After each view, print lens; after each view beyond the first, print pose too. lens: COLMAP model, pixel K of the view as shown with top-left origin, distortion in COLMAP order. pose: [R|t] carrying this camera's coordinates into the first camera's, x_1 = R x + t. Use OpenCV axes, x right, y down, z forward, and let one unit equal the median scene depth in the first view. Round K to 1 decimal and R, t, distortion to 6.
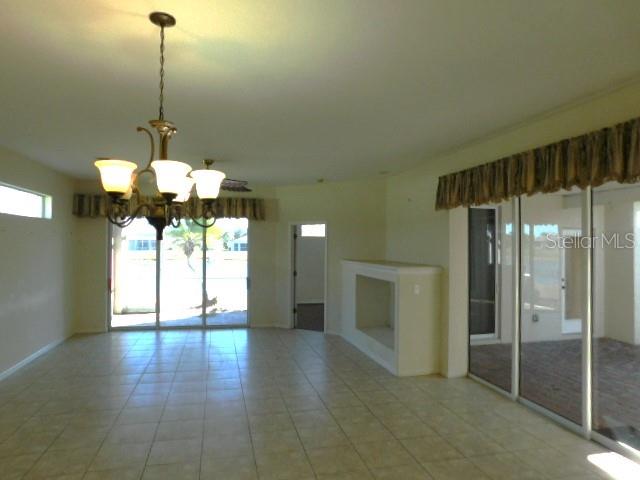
lens RADIAL K [[428.7, 0, 318.8], [0, 428.7, 241.0], [0, 0, 1]] dist [0.030926, 0.003381]
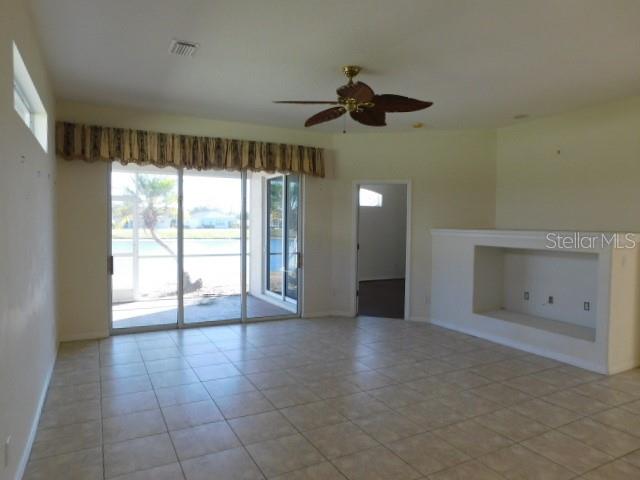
lens RADIAL K [[428.7, 0, 321.7], [0, 428.7, 238.2], [0, 0, 1]] dist [0.030926, 0.003381]
pose [[0.961696, -0.004948, 0.274072, -0.345230], [-0.008023, 0.998901, 0.046186, 0.025456], [-0.273999, -0.046616, 0.960599, 0.271051]]
